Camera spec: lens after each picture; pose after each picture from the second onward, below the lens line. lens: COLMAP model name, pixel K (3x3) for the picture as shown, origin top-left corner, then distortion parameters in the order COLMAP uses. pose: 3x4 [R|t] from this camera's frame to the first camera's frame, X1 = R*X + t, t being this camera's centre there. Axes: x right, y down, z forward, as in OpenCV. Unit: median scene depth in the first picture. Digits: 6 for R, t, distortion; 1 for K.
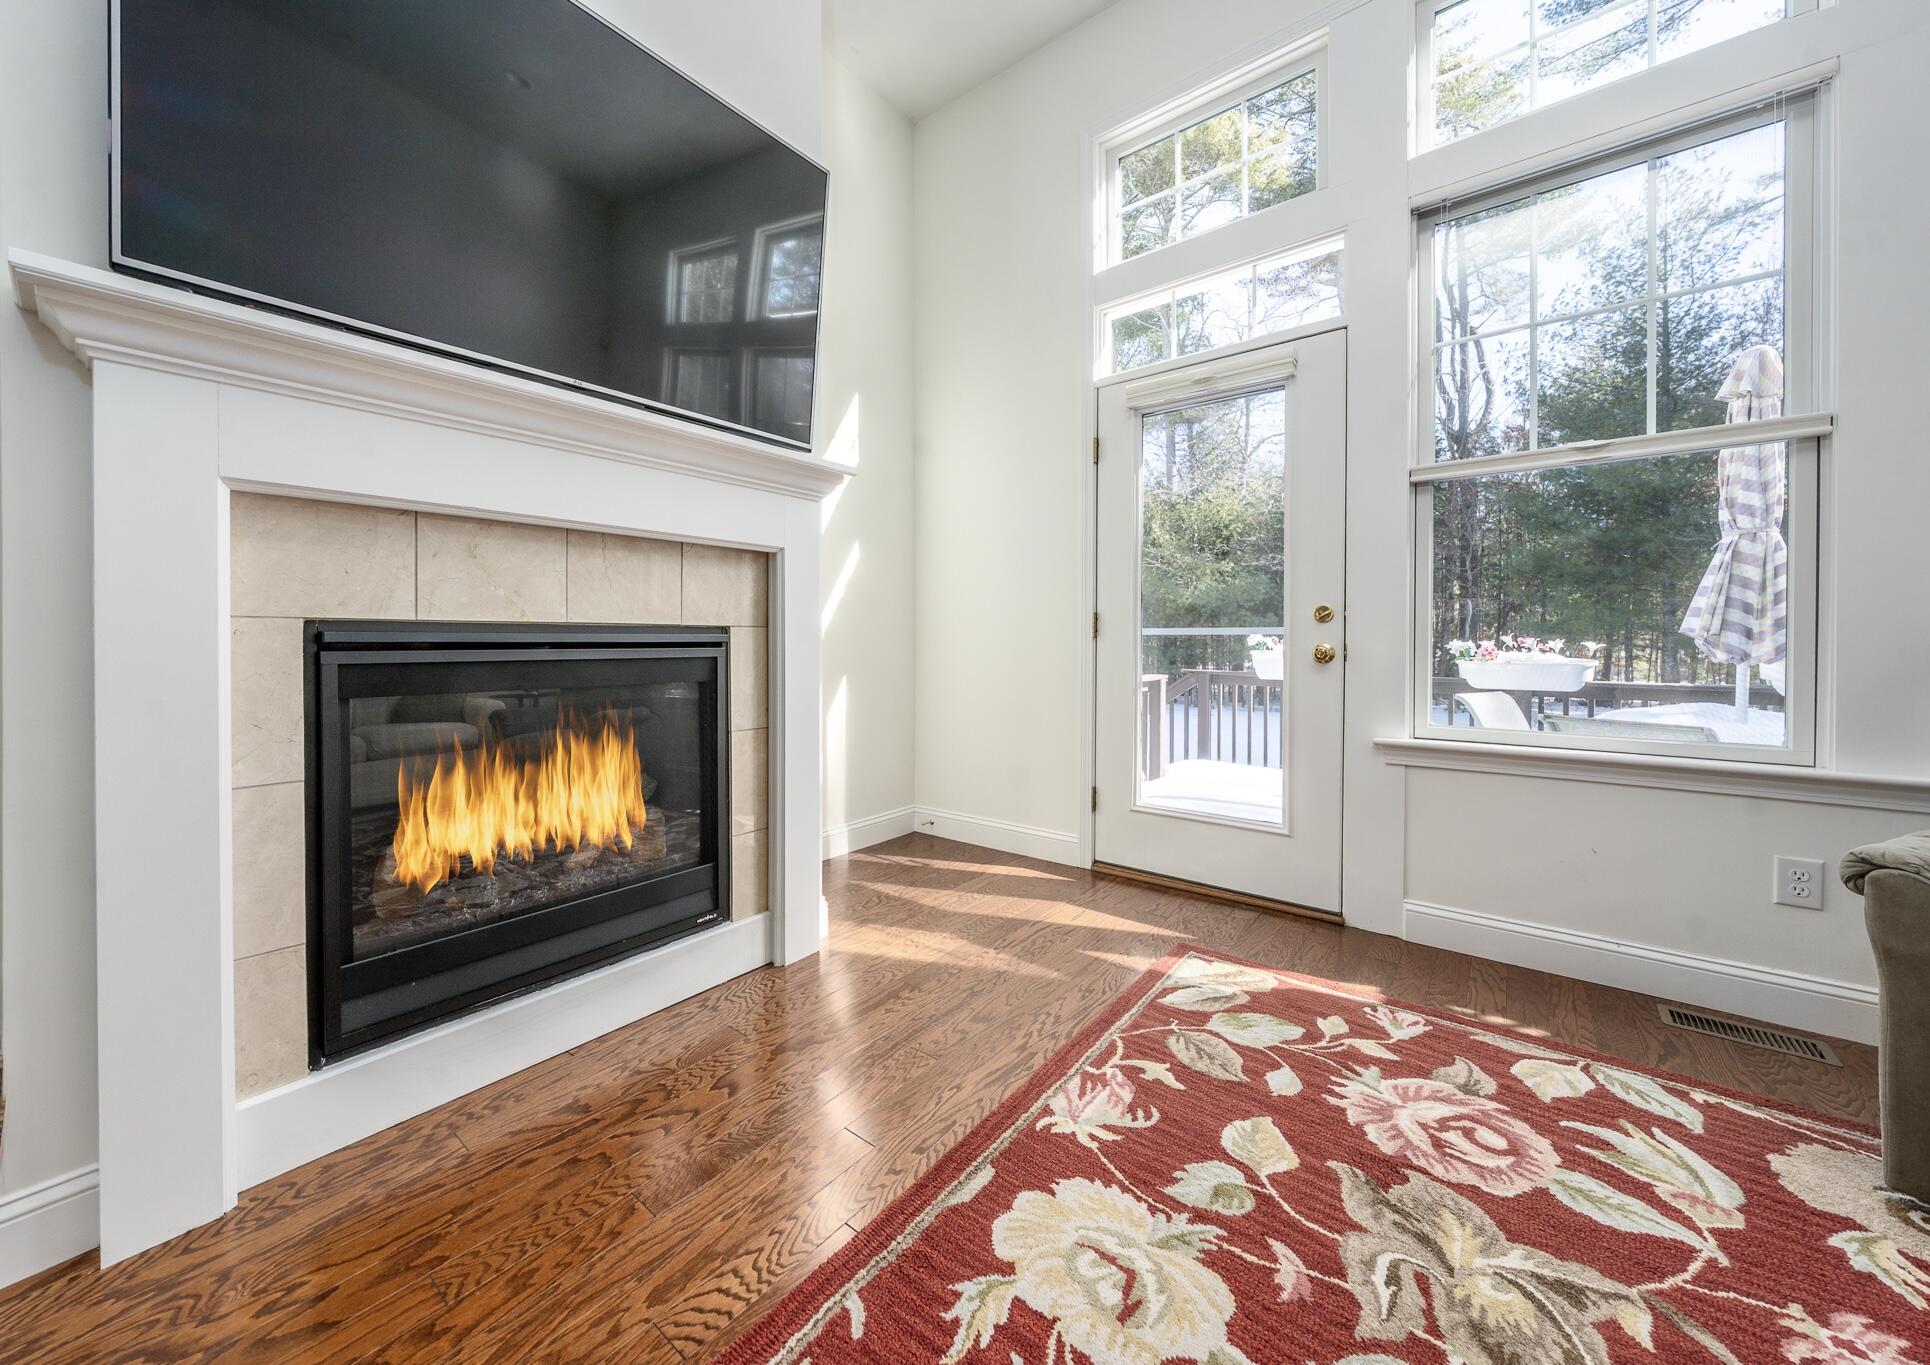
lens RADIAL K [[721.7, 0, 882.3], [0, 721.7, 641.5], [0, 0, 1]] dist [-0.002921, -0.000106]
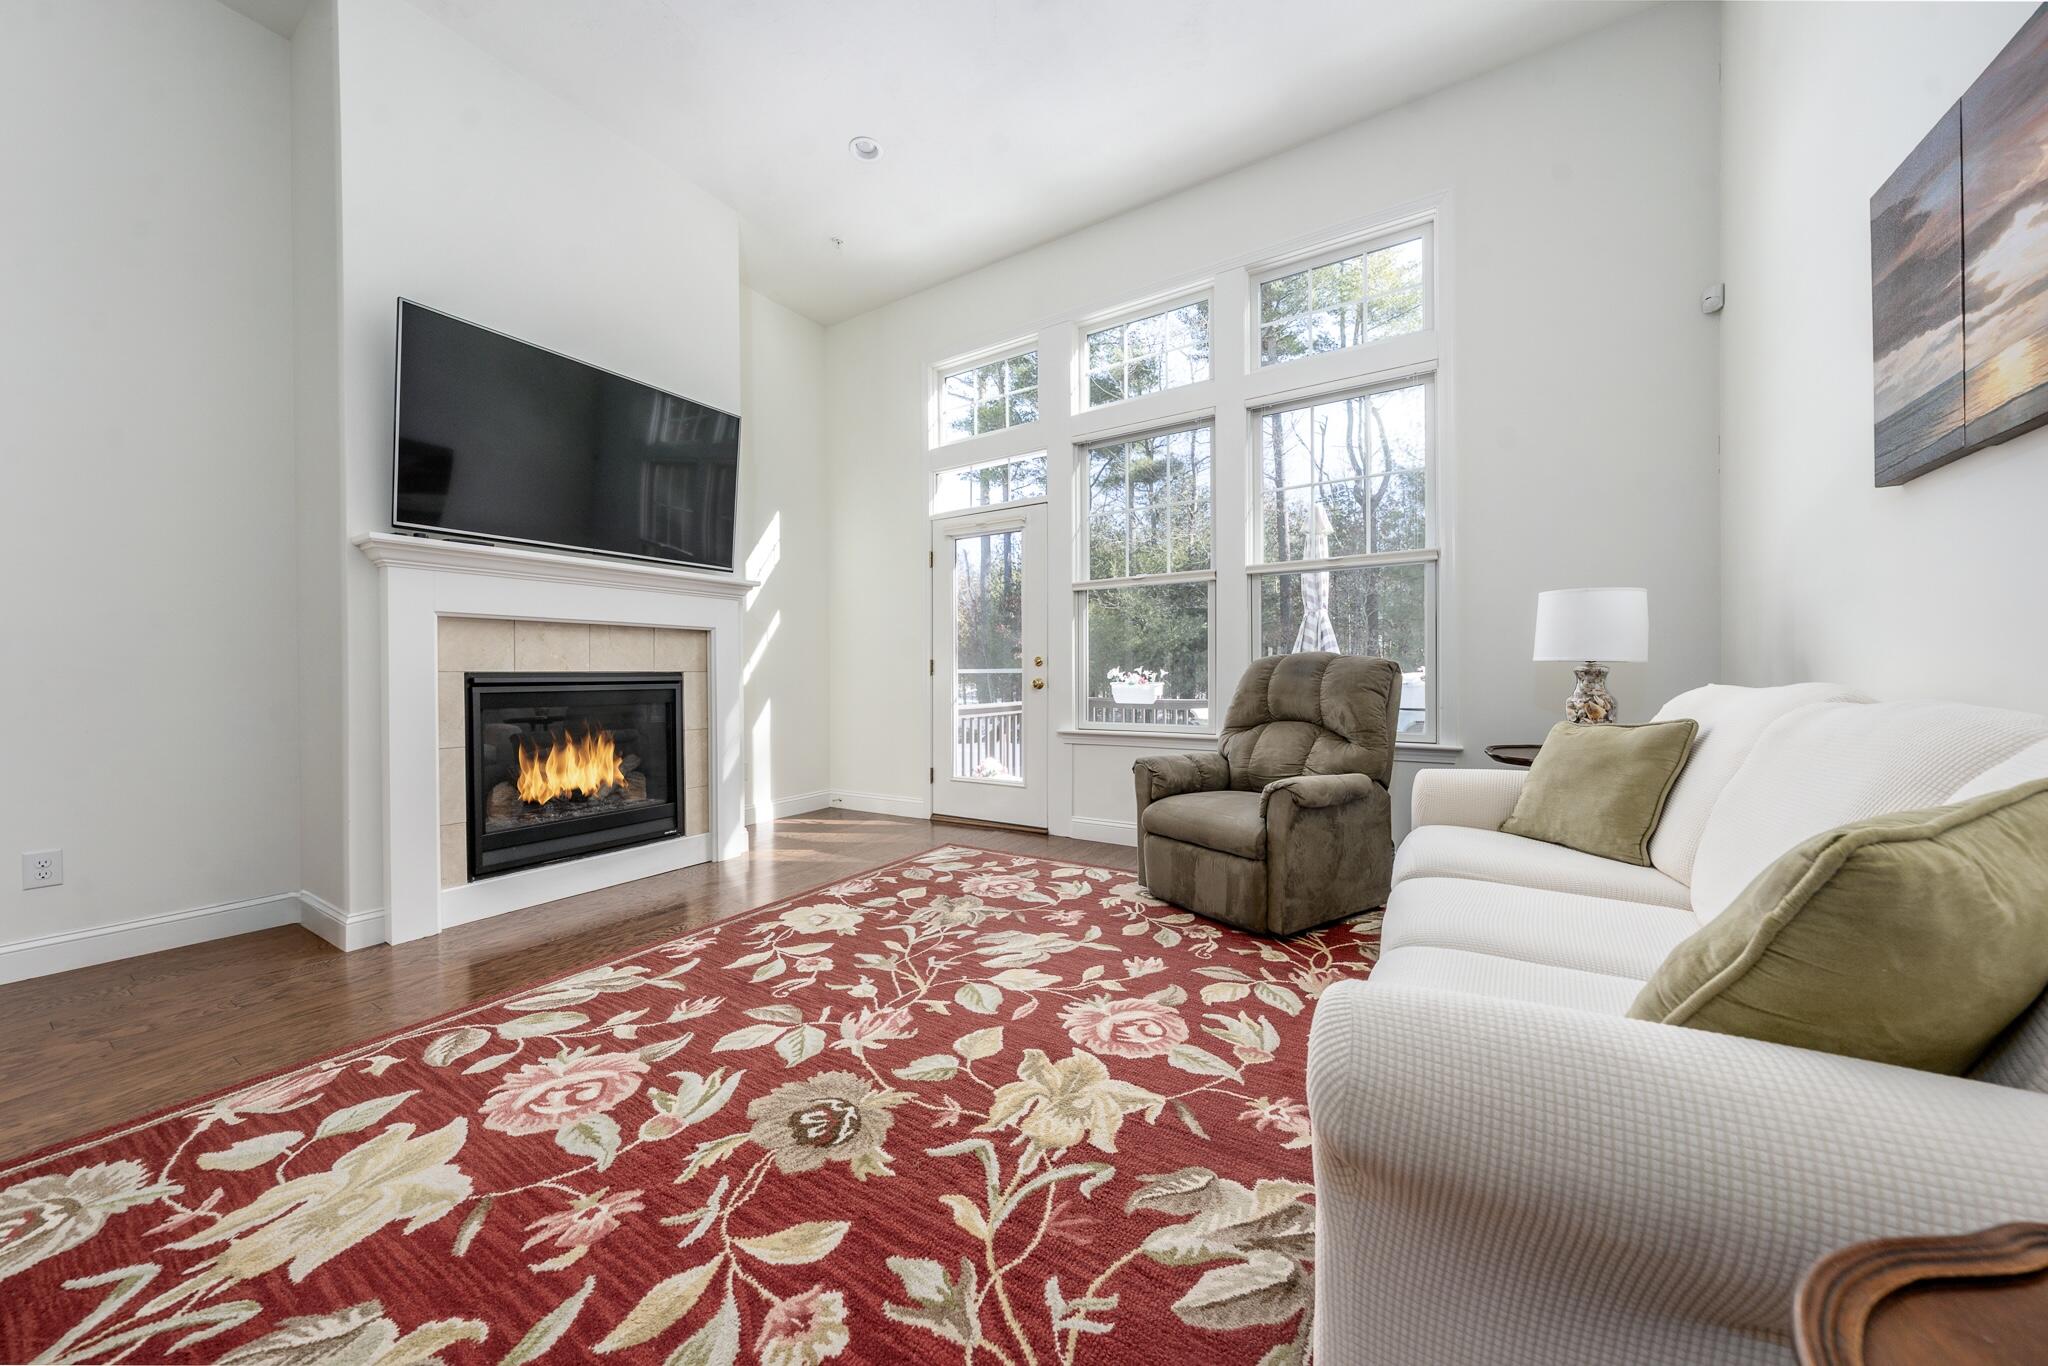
lens RADIAL K [[714.0, 0, 995.7], [0, 714.0, 675.4], [0, 0, 1]] dist [-0.001318, -0.000120]
pose [[0.989034, -0.009273, 0.147395, 0.435845], [0.009462, 0.999955, -0.000579, -0.004793], [-0.147383, 0.001968, 0.989078, -1.284856]]
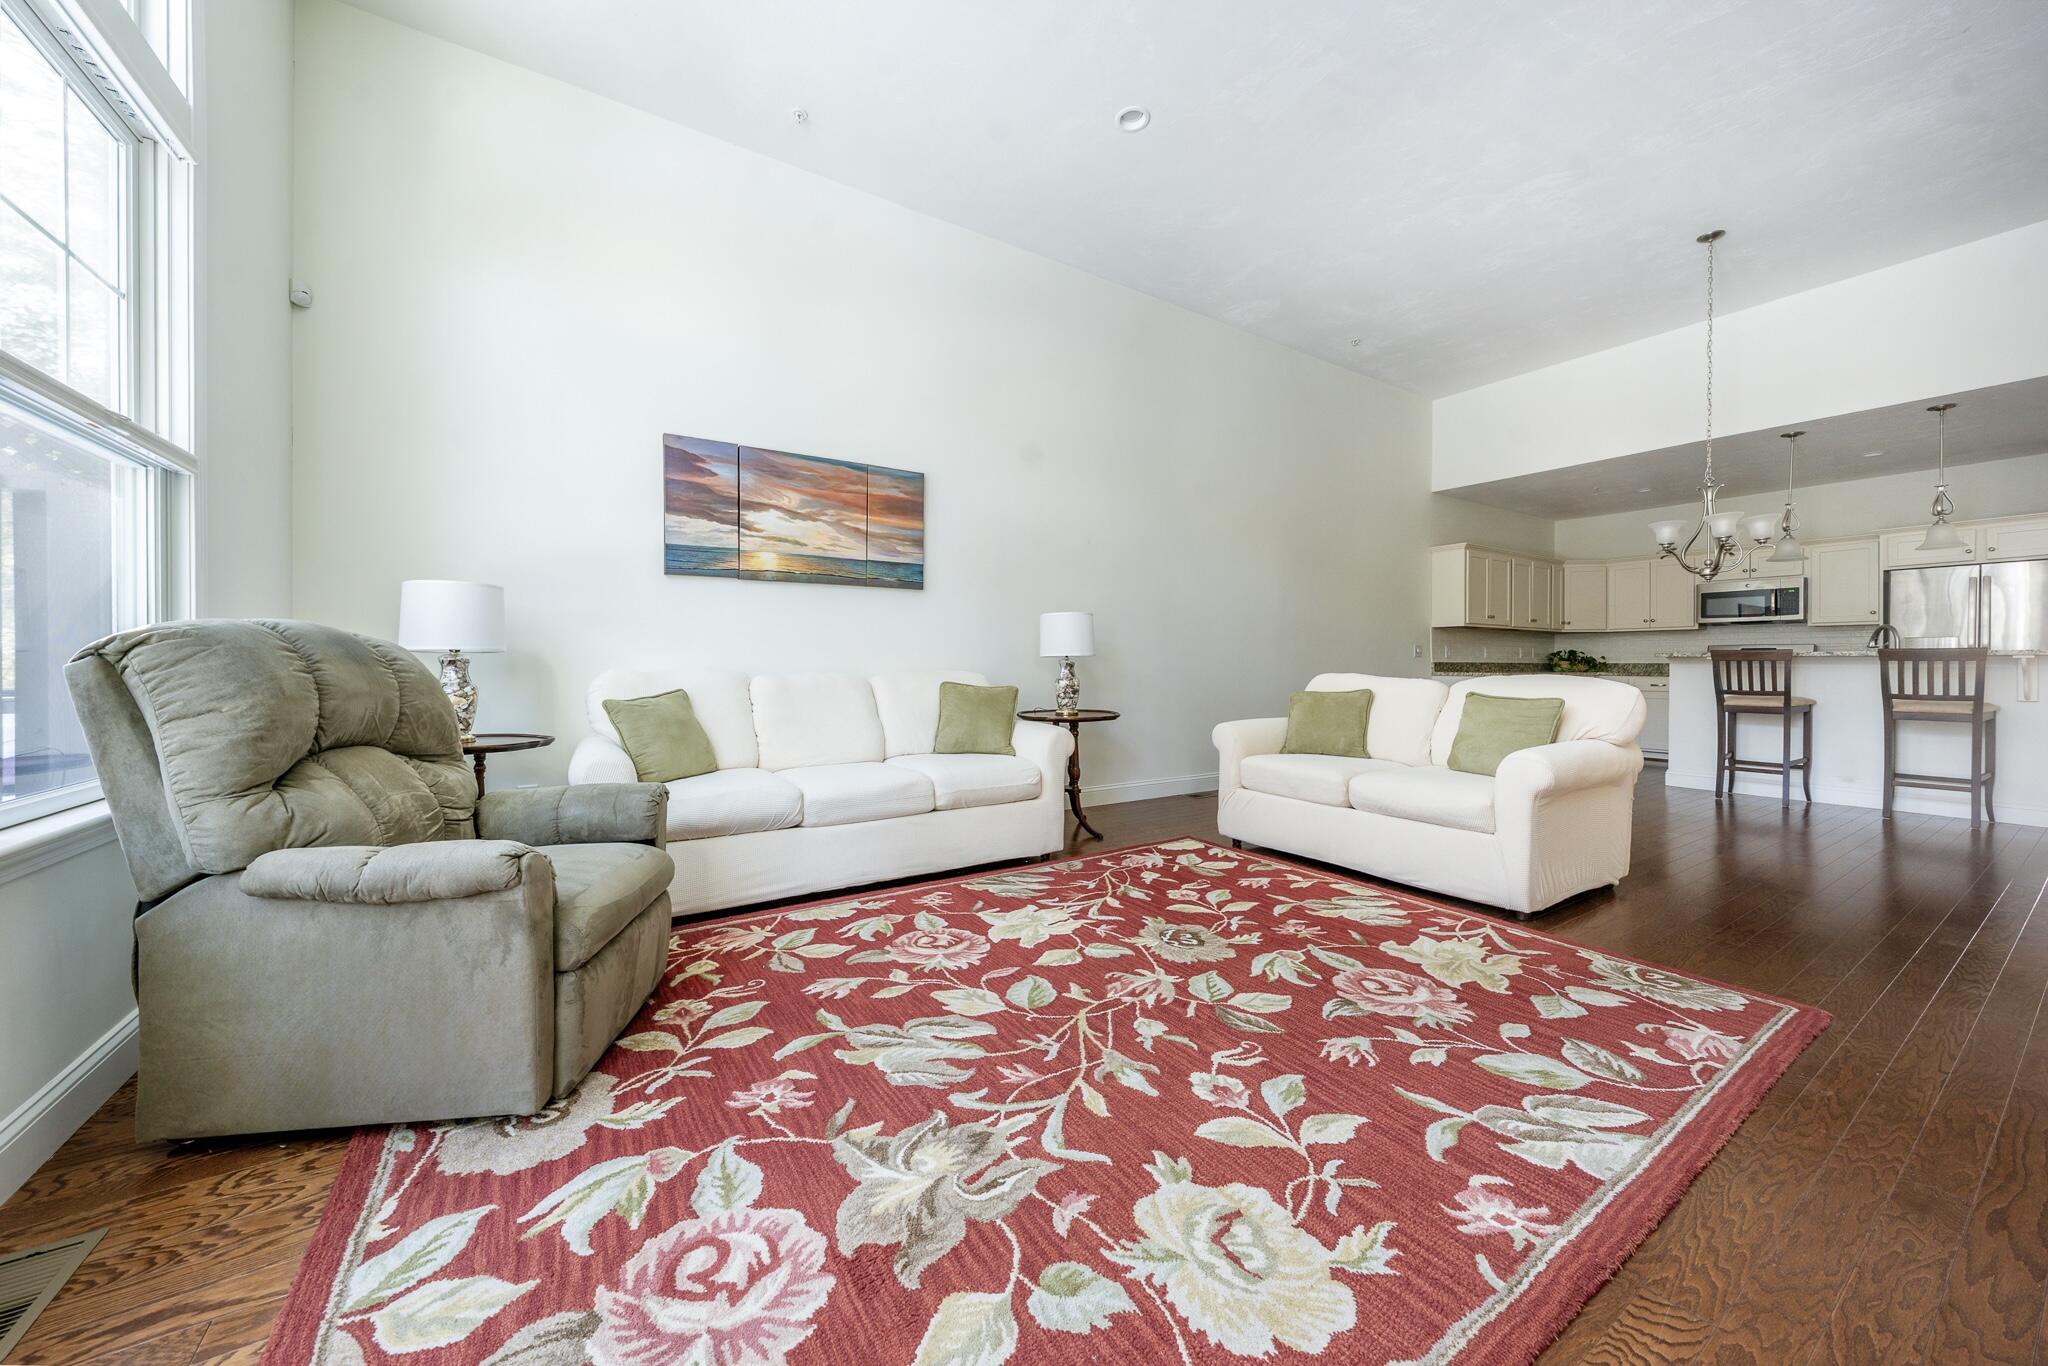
lens RADIAL K [[714.0, 0, 978.2], [0, 714.0, 665.9], [0, 0, 1]] dist [-0.001318, -0.000120]
pose [[-0.951789, -0.006586, 0.306684, 0.275760], [-0.004307, 0.999958, 0.008110, -0.010618], [-0.306724, 0.006398, -0.951777, 1.638926]]
